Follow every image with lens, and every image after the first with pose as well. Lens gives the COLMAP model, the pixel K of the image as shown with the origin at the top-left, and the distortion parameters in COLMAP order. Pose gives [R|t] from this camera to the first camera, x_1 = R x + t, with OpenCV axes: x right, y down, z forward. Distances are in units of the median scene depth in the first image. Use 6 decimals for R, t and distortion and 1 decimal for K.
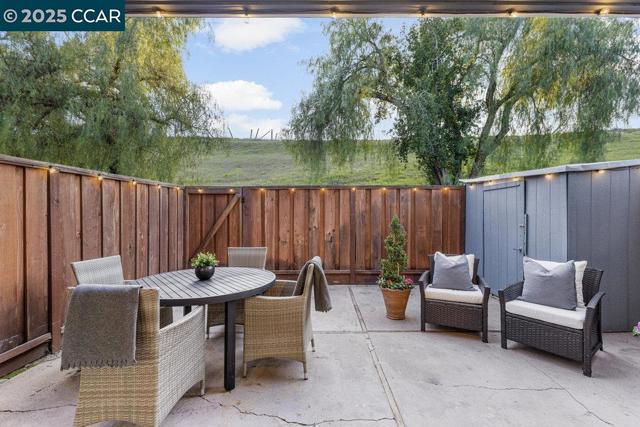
lens RADIAL K [[278.8, 0, 321.2], [0, 278.8, 216.9], [0, 0, 1]] dist [0.009743, -0.002322]
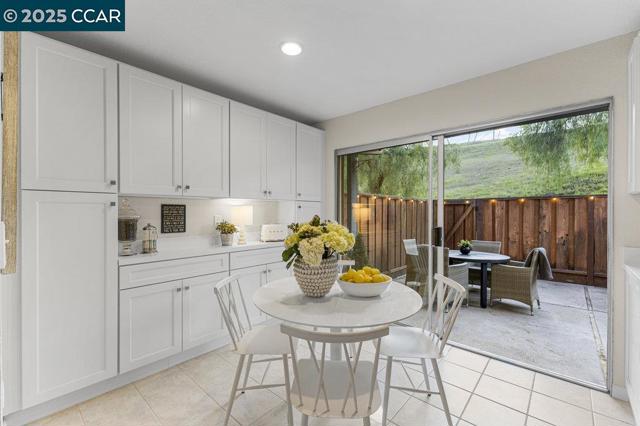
lens RADIAL K [[278.8, 0, 318.7], [0, 278.8, 212.2], [0, 0, 1]] dist [0.009743, -0.002322]
pose [[0.747542, 0.000945, -0.664214, 0.047965], [-0.019659, 0.999592, -0.020703, -0.000477], [0.663924, 0.028534, 0.747256, -0.525967]]
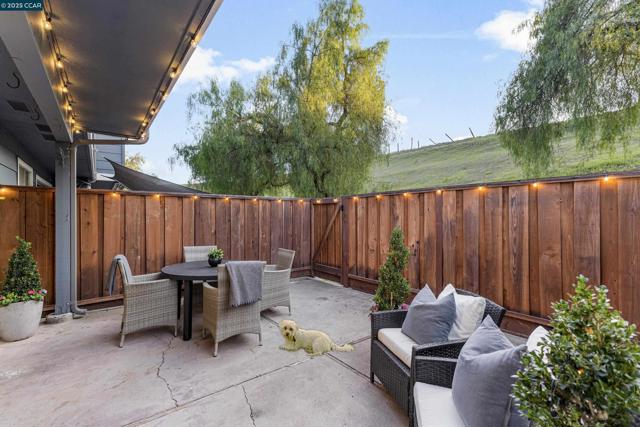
lens RADIAL K [[278.8, 0, 321.5], [0, 278.8, 213.3], [0, 0, 1]] dist [0.009743, -0.002322]
pose [[0.626030, -0.006055, -0.779775, 0.525569], [-0.016492, 0.999643, -0.021003, -0.016425], [0.779624, 0.026008, 0.625707, 0.248272]]
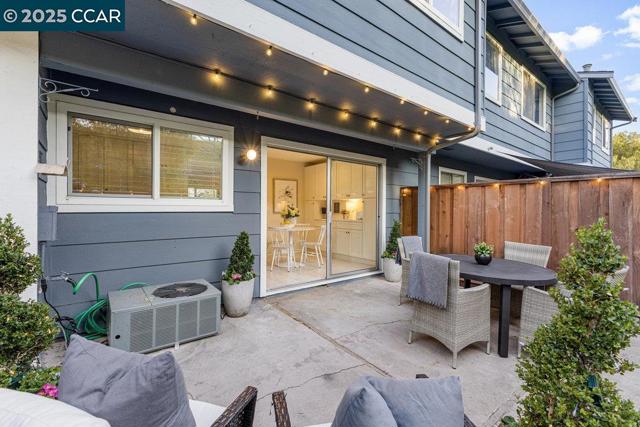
lens RADIAL K [[278.8, 0, 320.3], [0, 278.8, 211.0], [0, 0, 1]] dist [0.009743, -0.002322]
pose [[-0.791908, -0.004899, -0.610620, 0.439551], [-0.027081, 0.999266, 0.027104, -0.012623], [0.610039, 0.038001, -0.791460, 0.741818]]
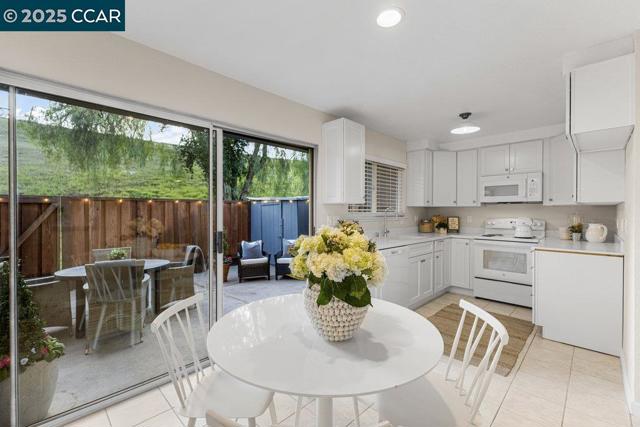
lens RADIAL K [[278.8, 0, 324.4], [0, 278.8, 212.1], [0, 0, 1]] dist [0.009743, -0.002322]
pose [[0.691007, -0.002040, 0.722845, -0.361090], [0.023701, 0.999522, -0.019836, -0.007120], [-0.722459, 0.030839, 0.690725, -0.429280]]
